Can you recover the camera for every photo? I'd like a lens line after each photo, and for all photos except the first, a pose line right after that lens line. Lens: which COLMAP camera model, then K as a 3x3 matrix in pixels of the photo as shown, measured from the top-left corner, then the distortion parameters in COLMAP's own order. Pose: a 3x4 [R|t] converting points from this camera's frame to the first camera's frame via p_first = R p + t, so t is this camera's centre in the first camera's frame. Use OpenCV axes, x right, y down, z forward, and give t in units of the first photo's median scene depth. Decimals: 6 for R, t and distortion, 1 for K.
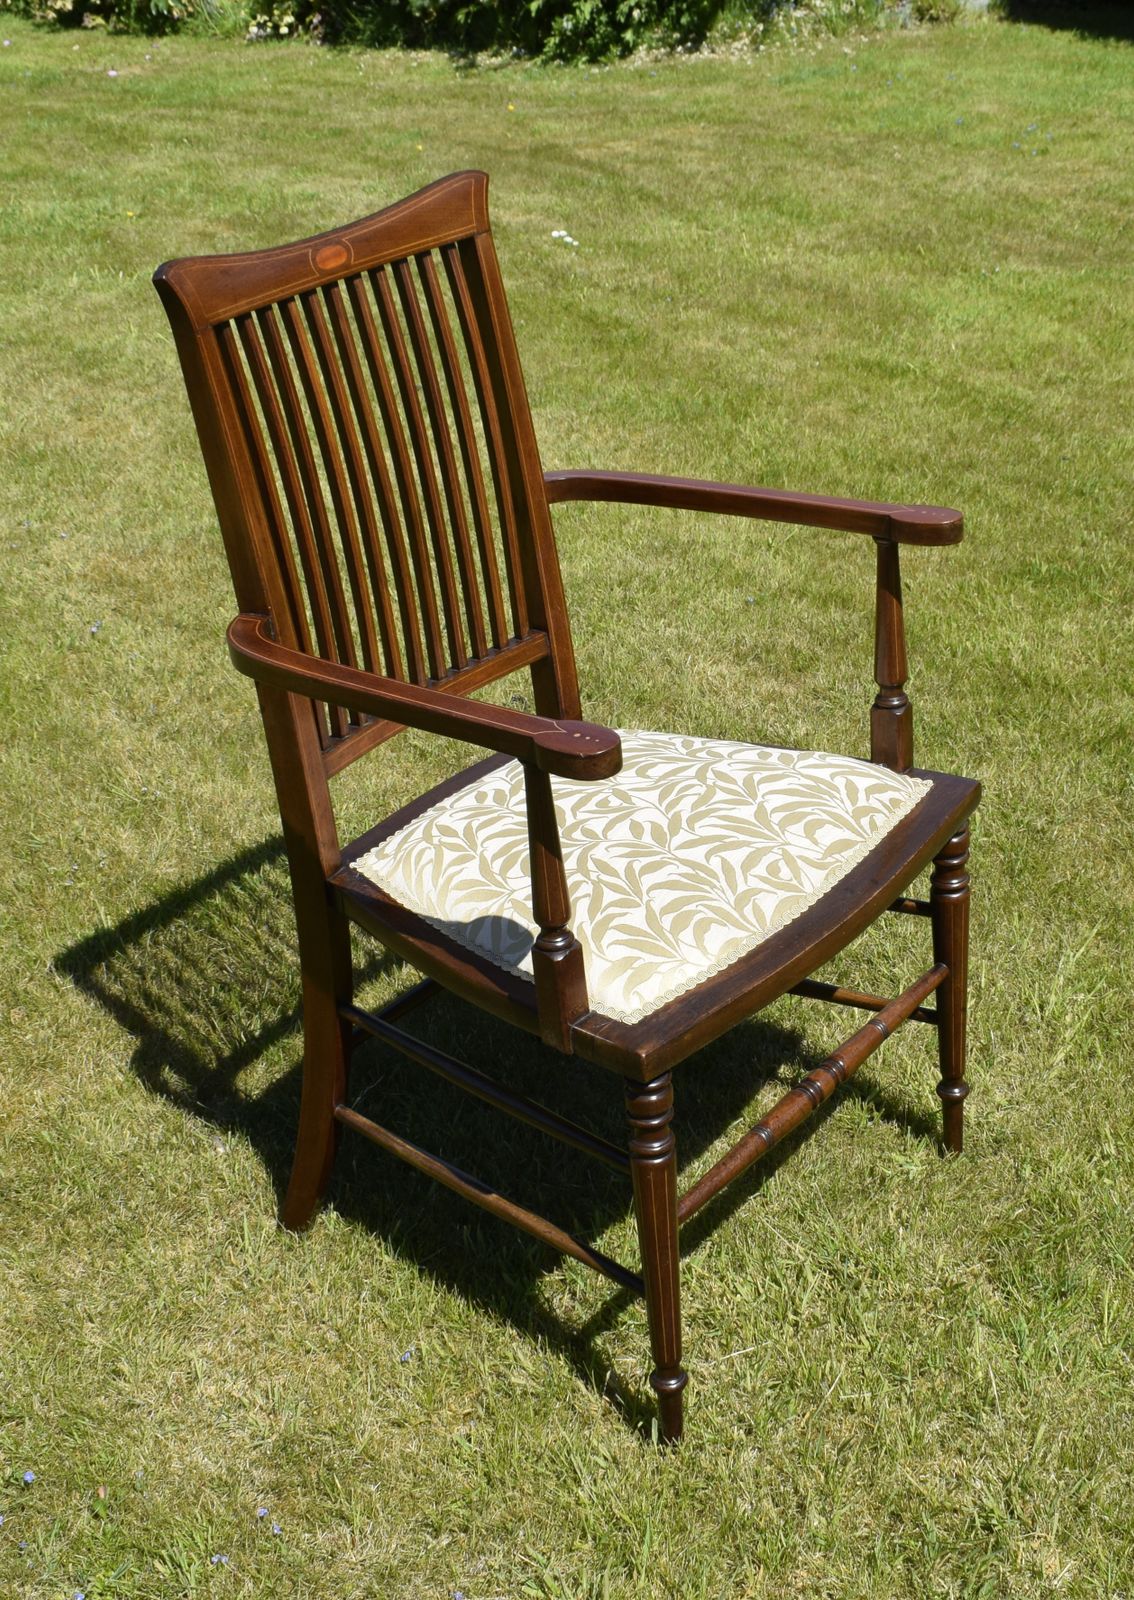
lens RADIAL K [[2246.7, 0, 653.3], [0, 2246.7, 827.3], [0, 0, 1]] dist [-0.017618, 0.000000]
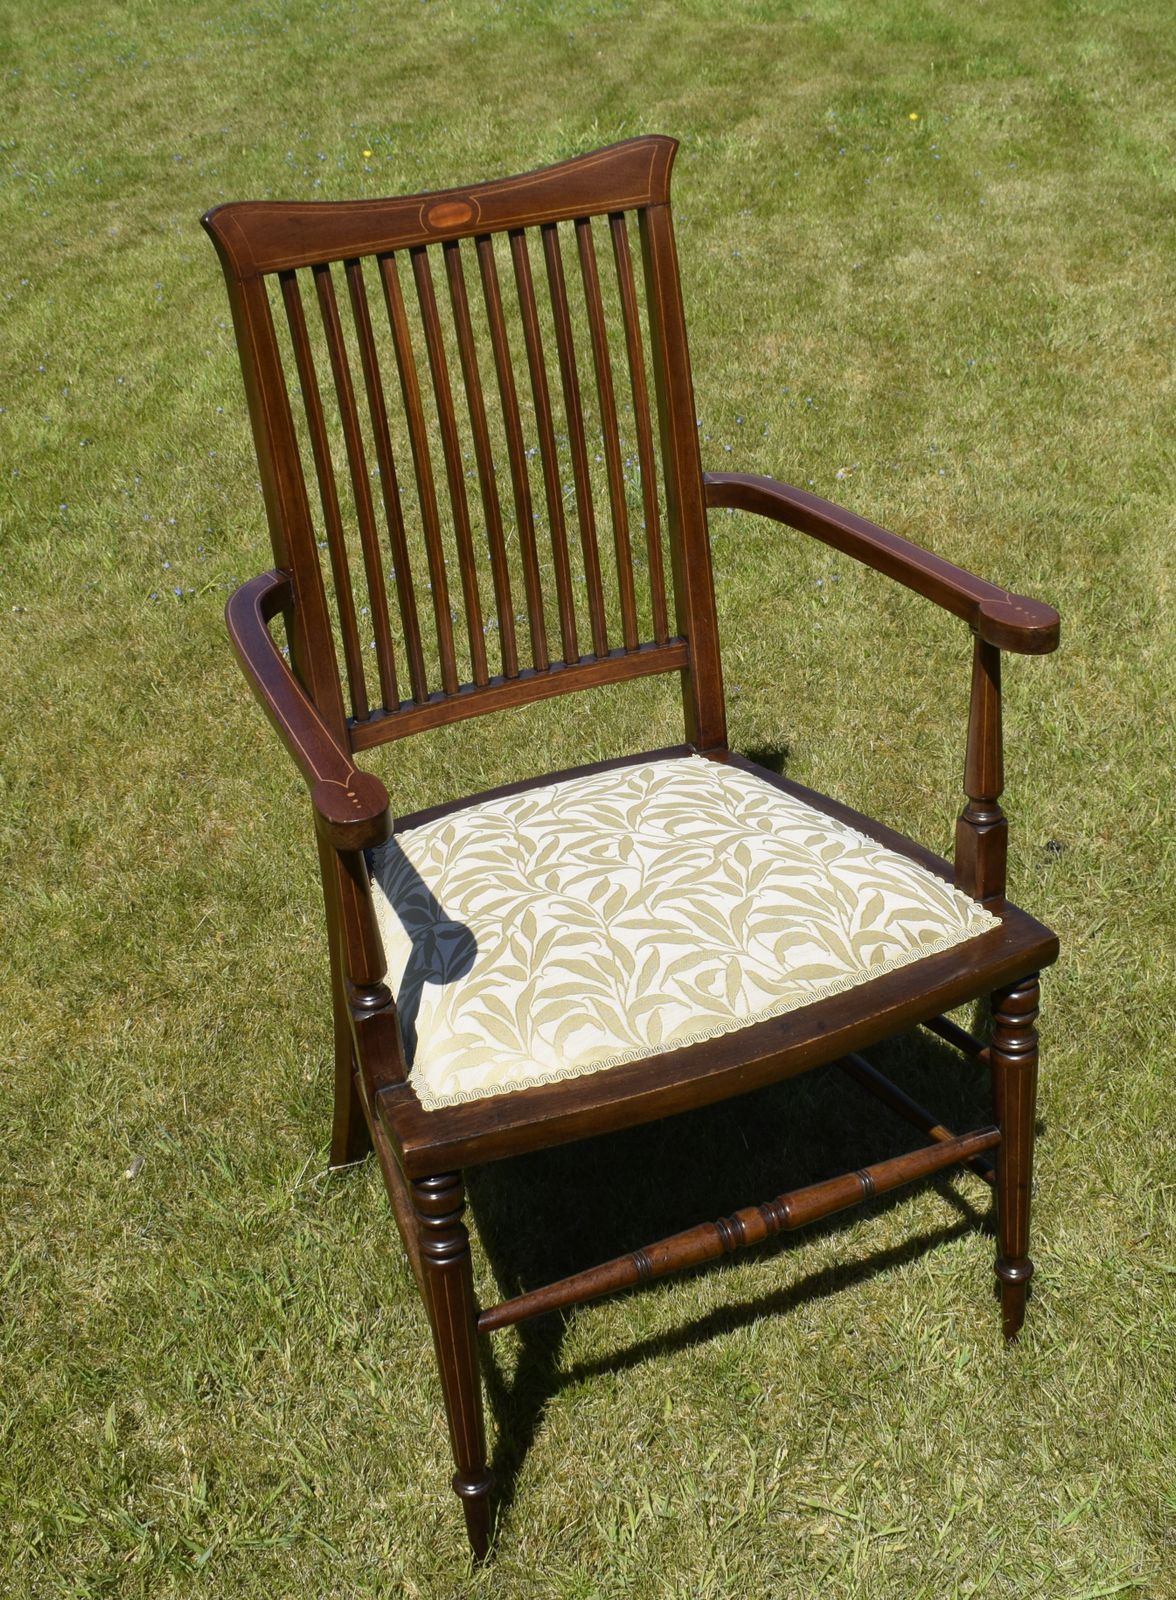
lens RADIAL K [[2076.3, 0, 578.6], [0, 2076.3, 742.3], [0, 0, 1]] dist [-0.003732, 0.000000]
pose [[0.862025, 0.236410, -0.448356, 0.309066], [-0.217151, 0.971527, 0.094766, -0.120059], [0.457994, 0.015670, 0.888817, 0.230386]]
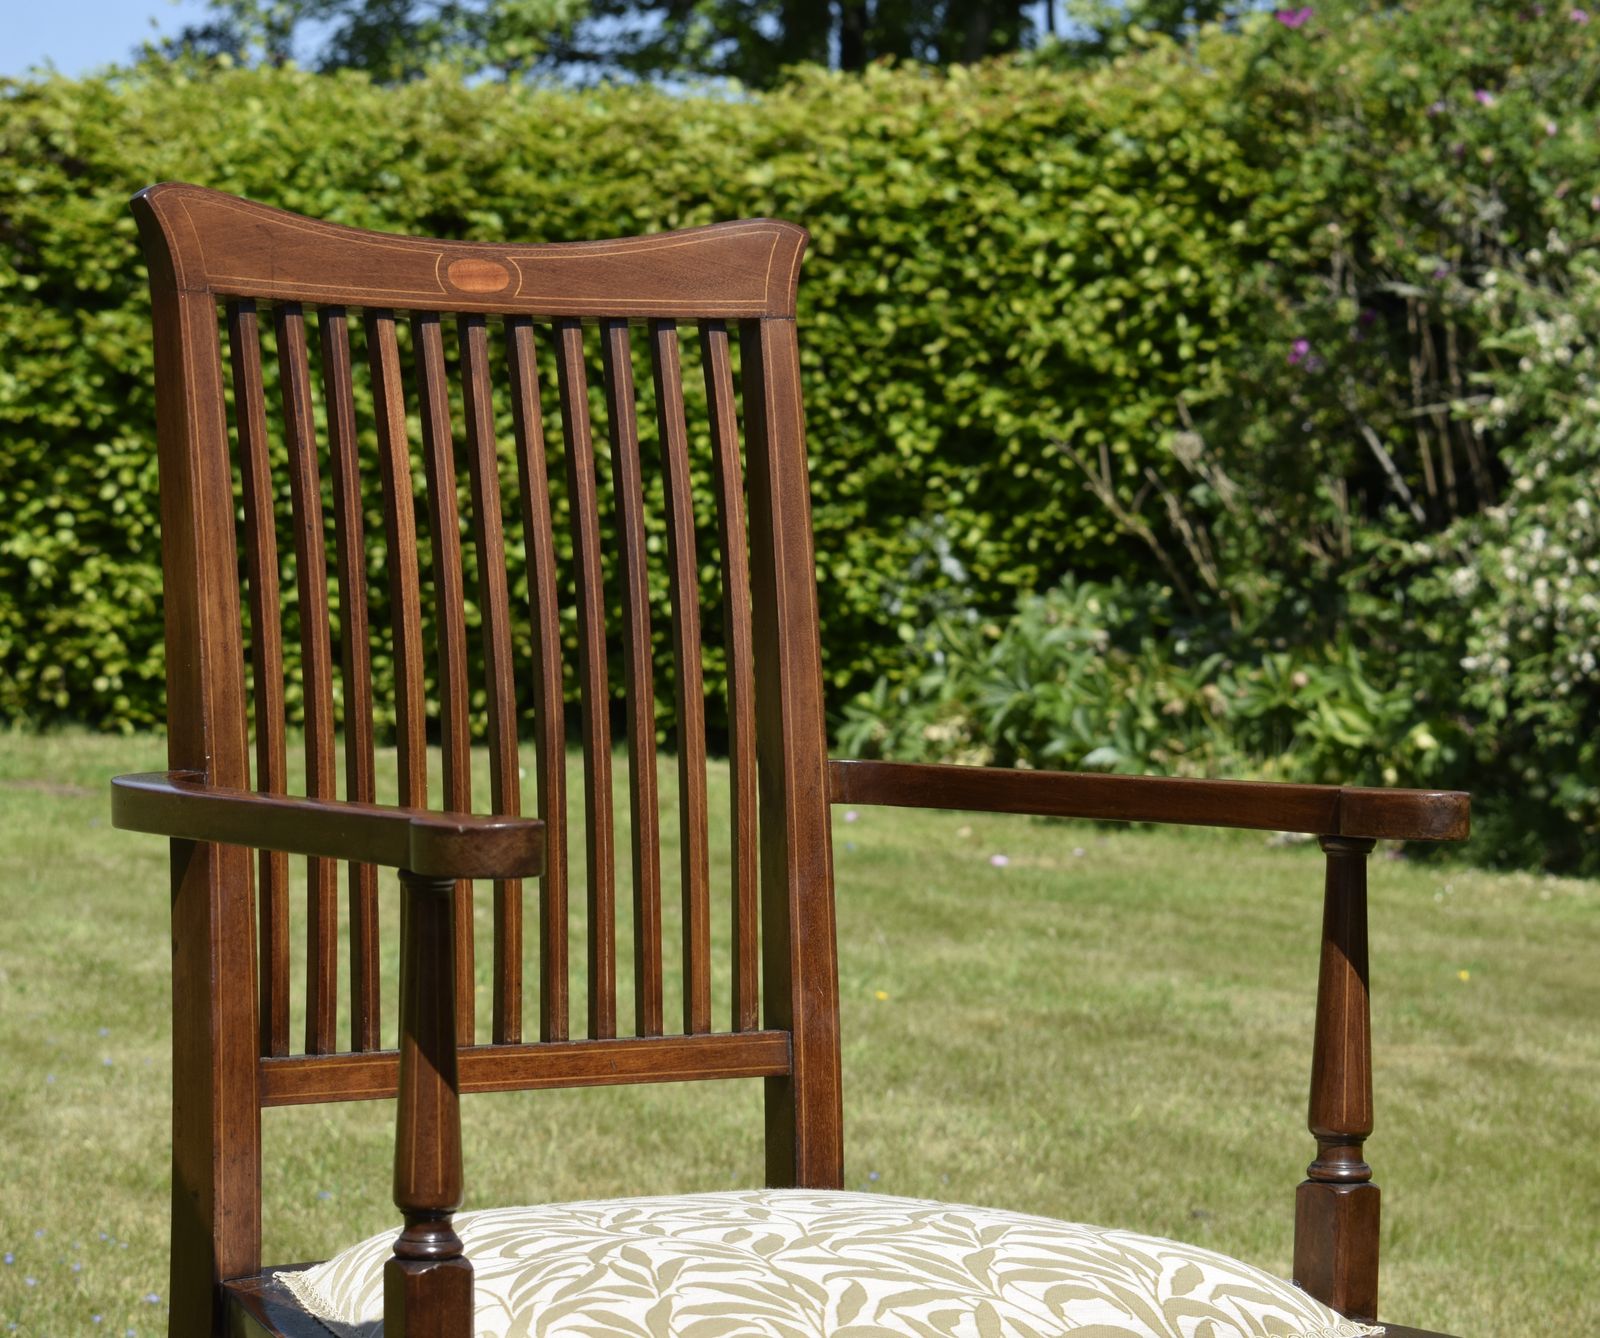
lens RADIAL K [[4621.2, 0, 606.8], [0, 4621.2, 685.8], [0, 0, 1]] dist [-0.014736, 0.000000]
pose [[0.926408, 0.093442, -0.364742, 0.317682], [-0.236727, 0.897850, -0.371248, 0.269301], [0.292794, 0.430272, 0.853896, -0.006226]]
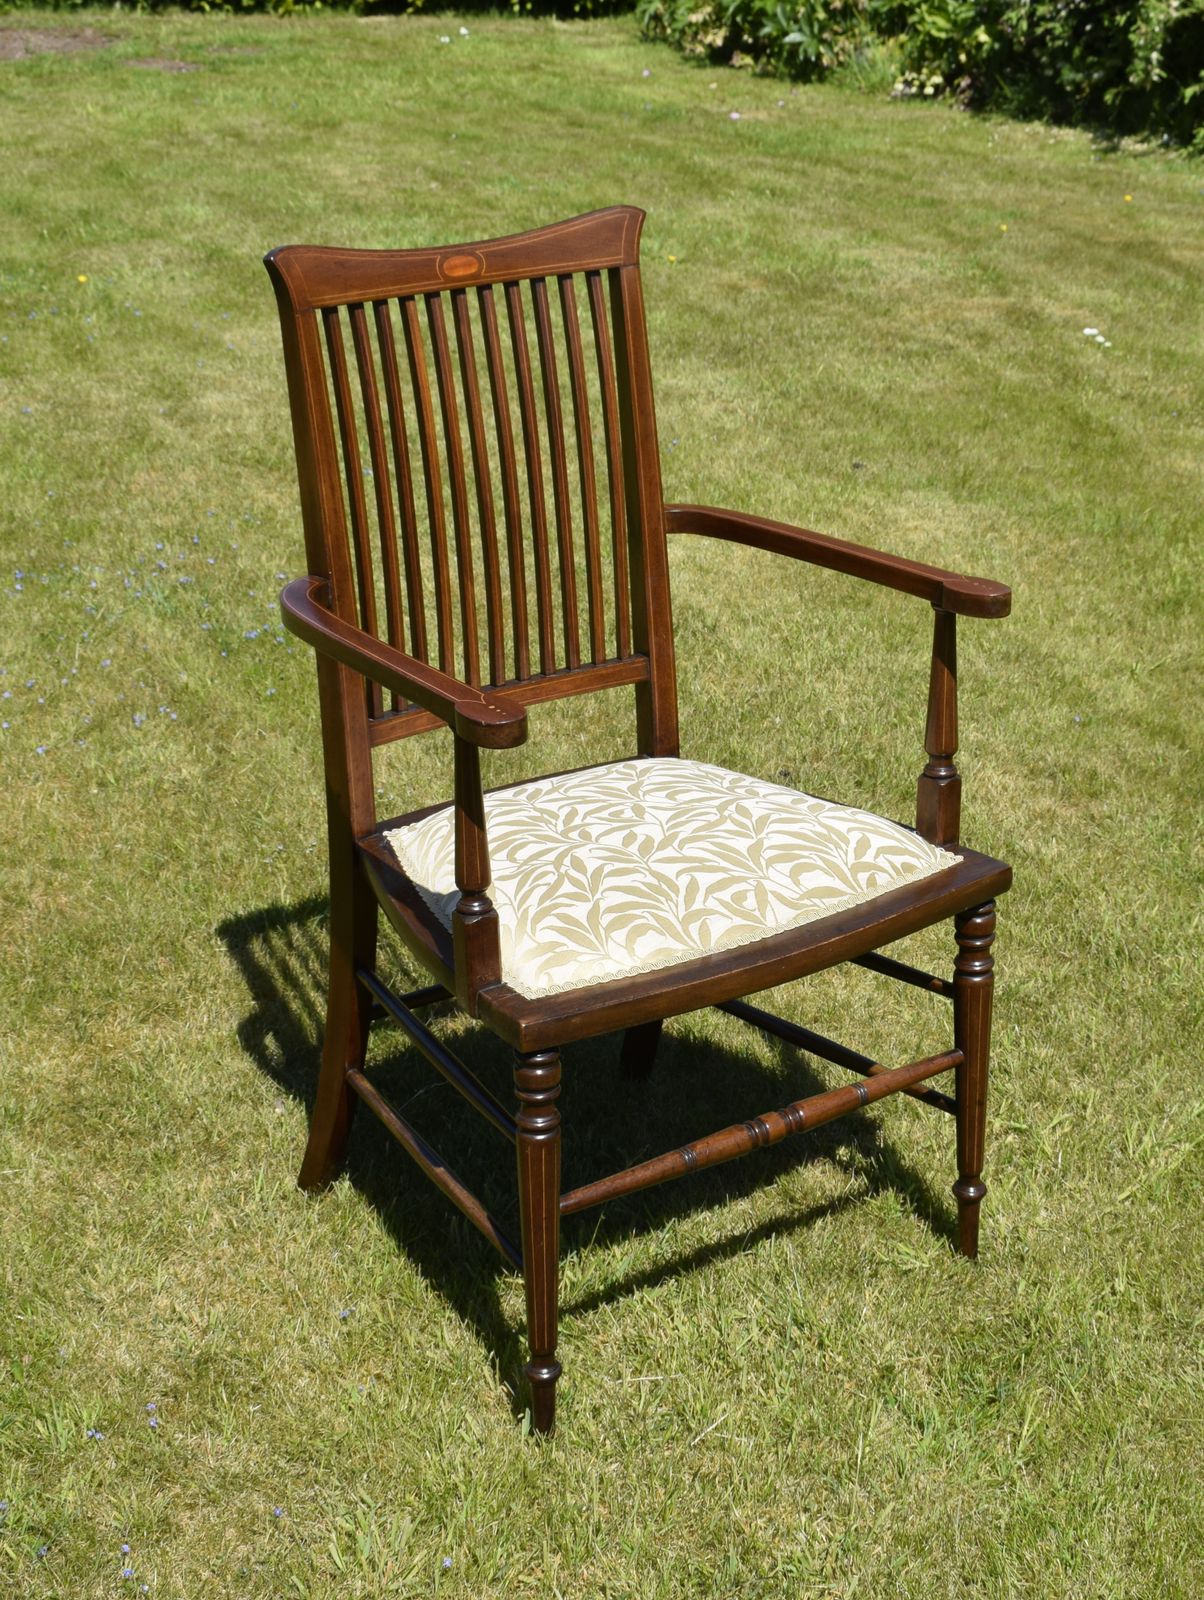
lens RADIAL K [[2672.6, 0, 715.1], [0, 2672.6, 806.9], [0, 0, 1]] dist [-0.024642, 0.000000]
pose [[0.954647, 0.167856, -0.245915, 0.295137], [-0.187979, 0.980301, -0.060606, 0.047816], [0.230898, 0.104084, 0.967395, -0.158673]]
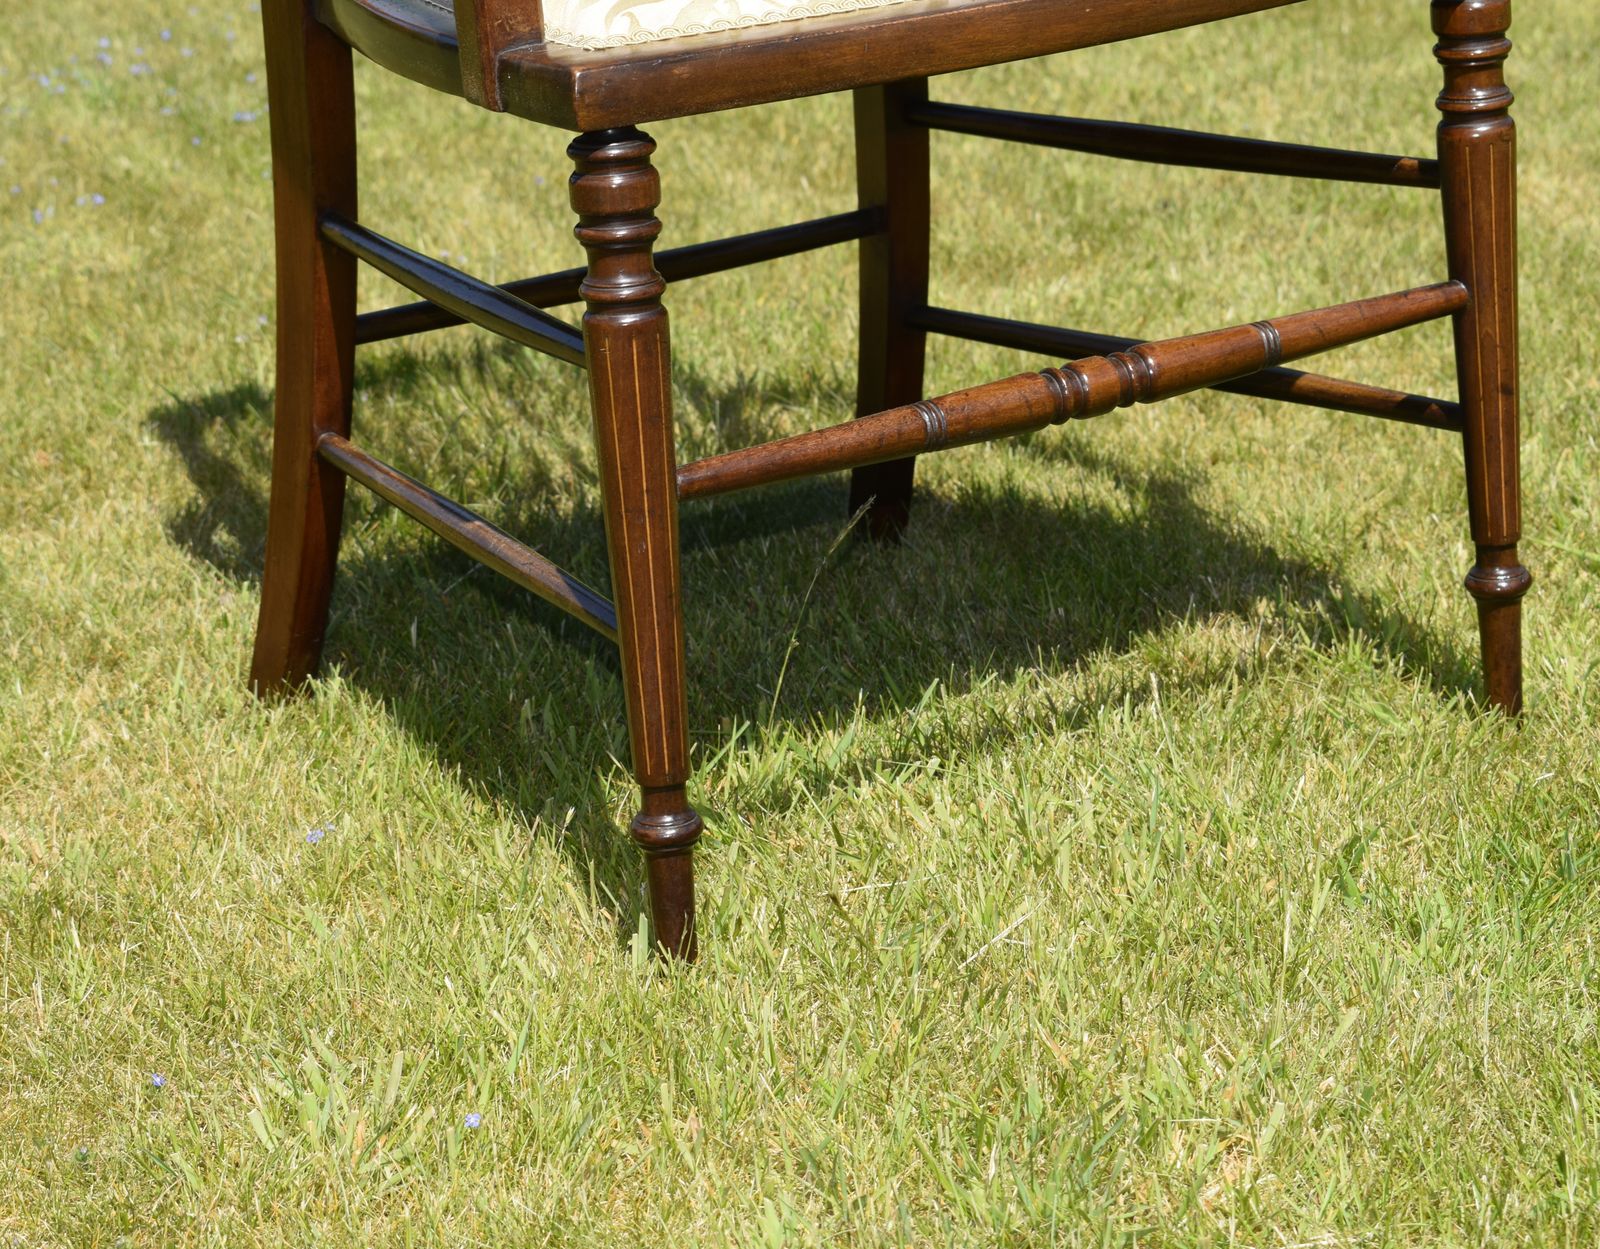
lens RADIAL K [[4312.5, 0, 677.5], [0, 4312.5, 621.5], [0, 0, 1]] dist [-0.022291, 0.000000]
pose [[0.926747, 0.096268, -0.363144, 0.326999], [-0.151431, 0.980330, -0.126573, 0.286935], [0.343816, 0.172292, 0.923096, 0.050049]]
